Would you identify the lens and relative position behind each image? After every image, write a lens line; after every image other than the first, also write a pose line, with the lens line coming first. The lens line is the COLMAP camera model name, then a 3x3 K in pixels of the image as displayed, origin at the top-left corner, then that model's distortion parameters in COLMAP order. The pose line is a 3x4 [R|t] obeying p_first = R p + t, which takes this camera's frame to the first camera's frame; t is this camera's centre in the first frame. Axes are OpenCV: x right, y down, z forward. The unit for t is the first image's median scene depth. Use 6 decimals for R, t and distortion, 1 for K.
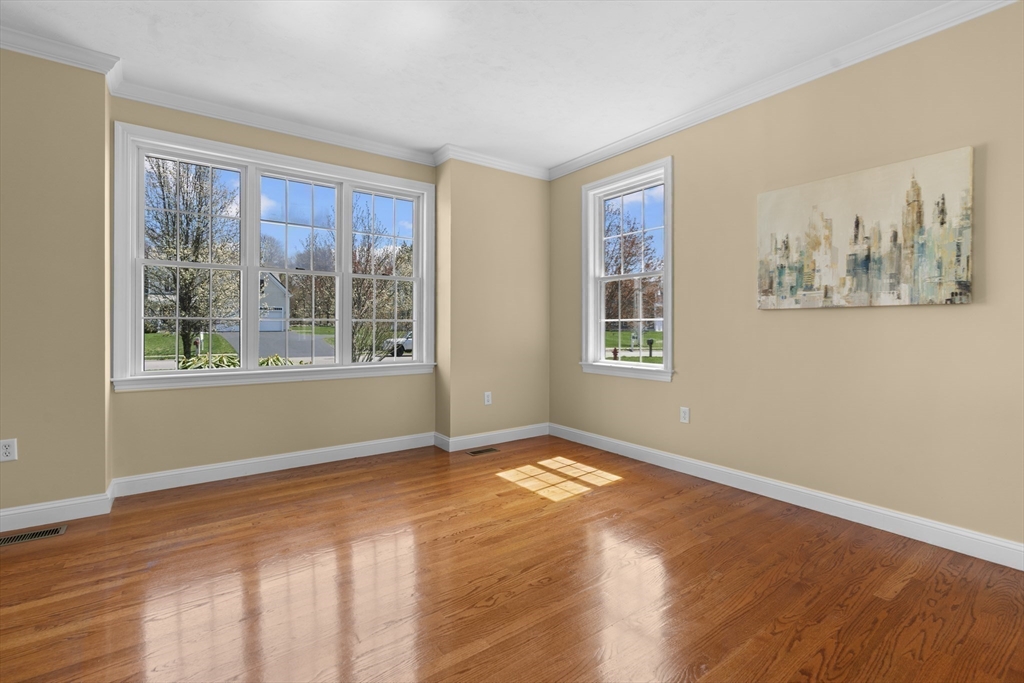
lens RADIAL K [[467.9, 0, 513.3], [0, 467.9, 334.4], [0, 0, 1]] dist [-0.011944, 0.002469]
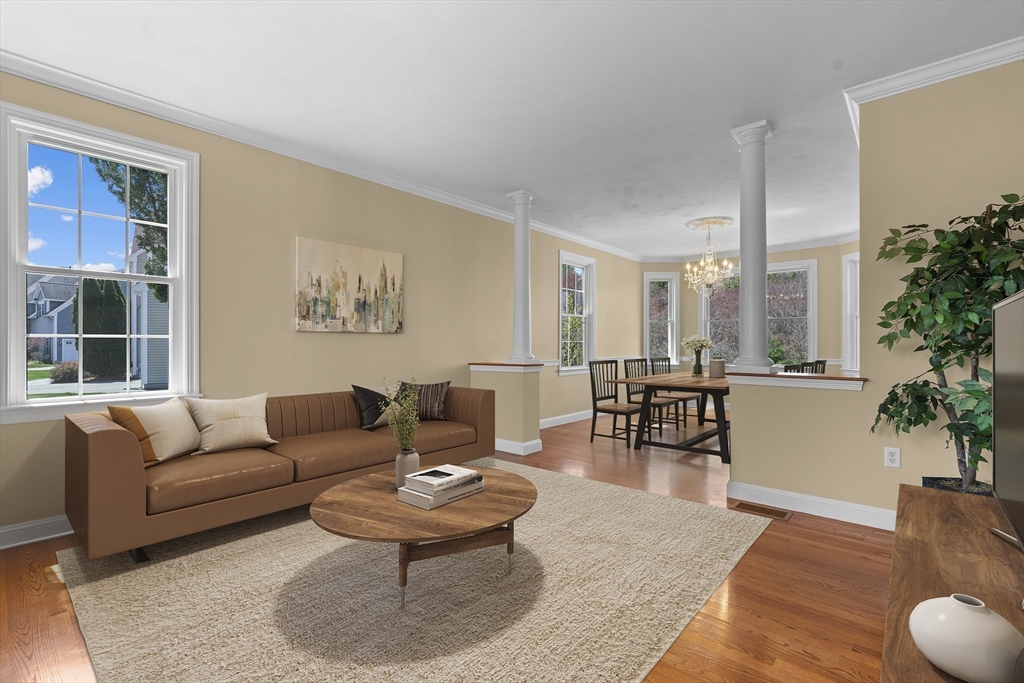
lens RADIAL K [[467.9, 0, 501.0], [0, 467.9, 348.8], [0, 0, 1]] dist [-0.011944, 0.002469]
pose [[-0.212794, -0.010502, 0.977041, -0.892781], [0.013824, 0.999810, 0.013757, -0.018918], [-0.976999, 0.016434, -0.212608, 0.856829]]
